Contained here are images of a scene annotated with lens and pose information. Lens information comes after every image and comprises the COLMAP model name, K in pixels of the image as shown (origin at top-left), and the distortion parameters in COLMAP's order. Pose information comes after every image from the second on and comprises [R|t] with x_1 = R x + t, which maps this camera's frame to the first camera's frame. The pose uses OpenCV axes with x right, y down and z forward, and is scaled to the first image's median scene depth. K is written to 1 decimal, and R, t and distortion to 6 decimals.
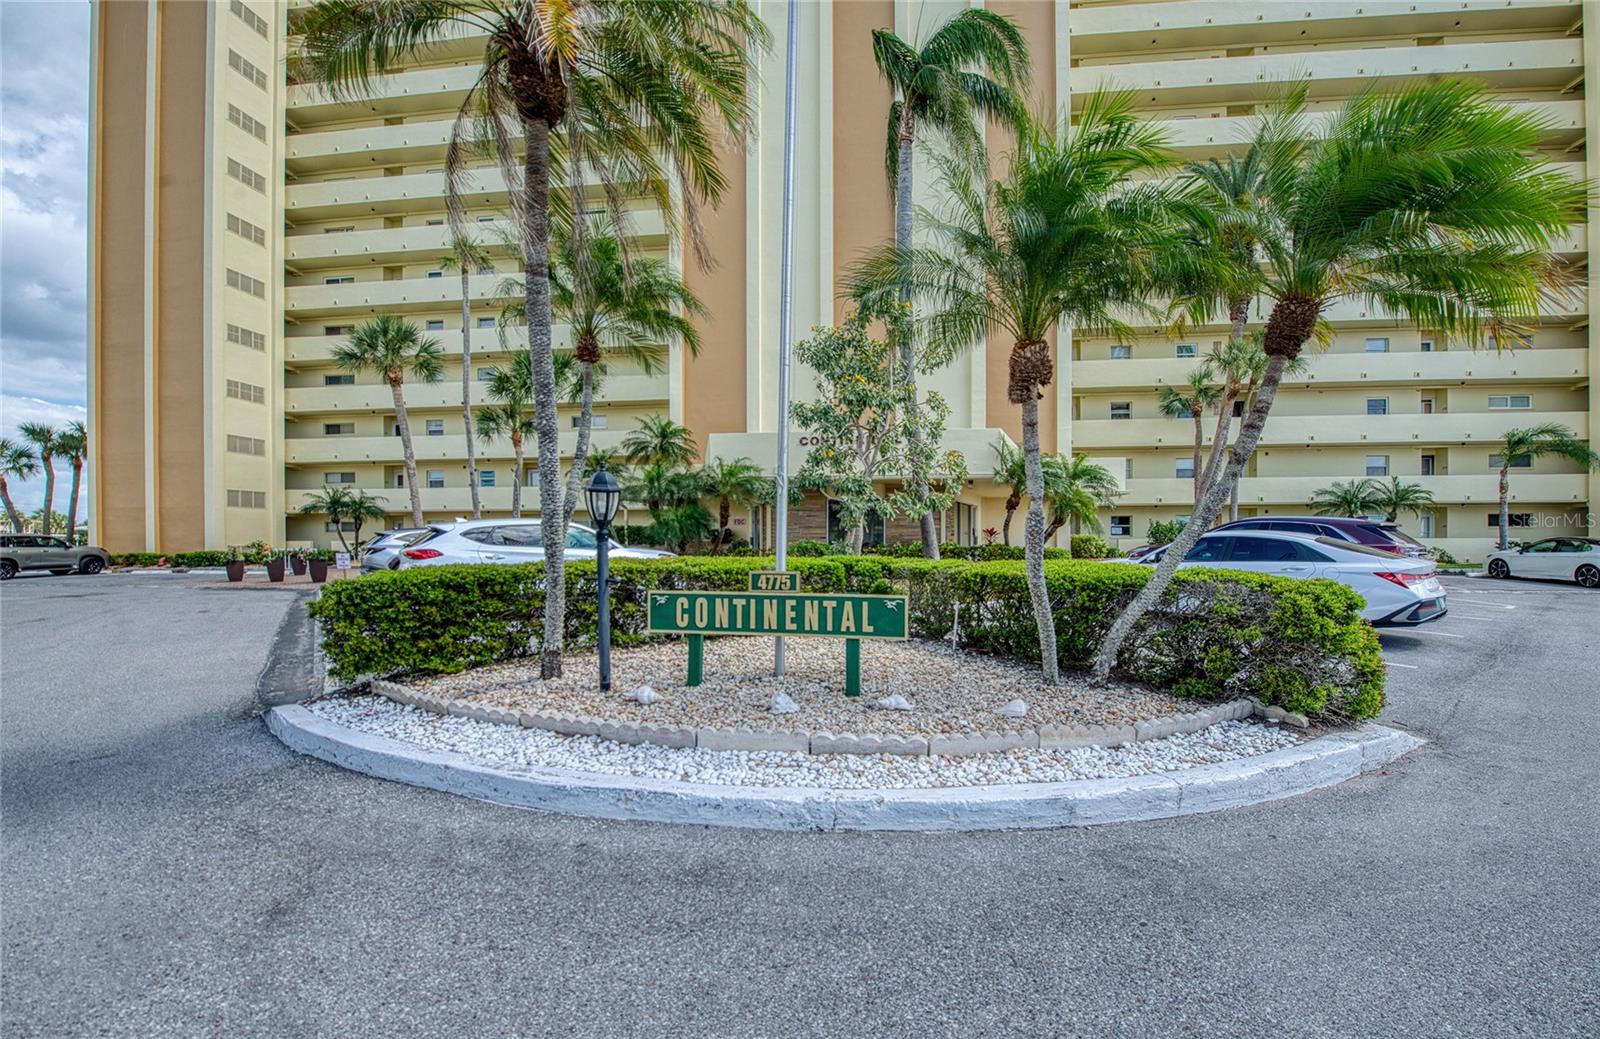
lens RADIAL K [[633.6, 0, 789.3], [0, 633.6, 531.3], [0, 0, 1]] dist [-0.015556, -0.001960]
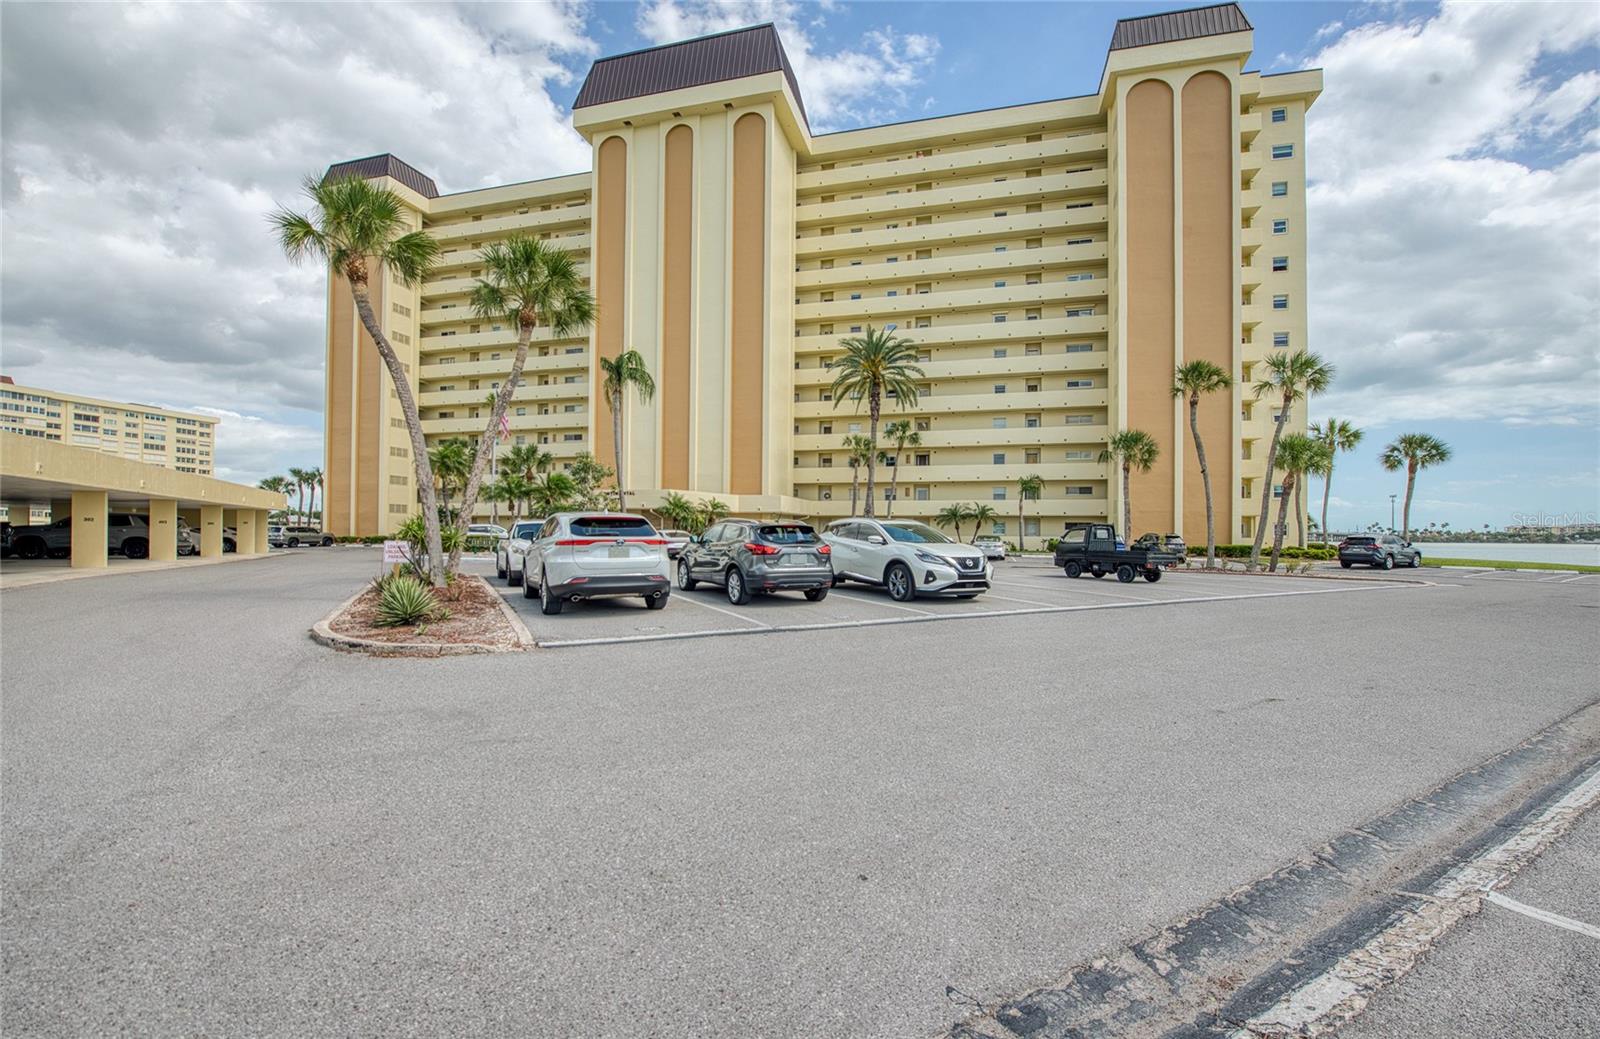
lens RADIAL K [[633.6, 0, 802.7], [0, 633.6, 523.2], [0, 0, 1]] dist [-0.015556, -0.001960]
pose [[0.990138, 0.009623, -0.139765, 0.635437], [-0.011796, 0.999822, -0.014727, 0.005808], [0.139598, 0.016231, 0.990075, -0.743811]]
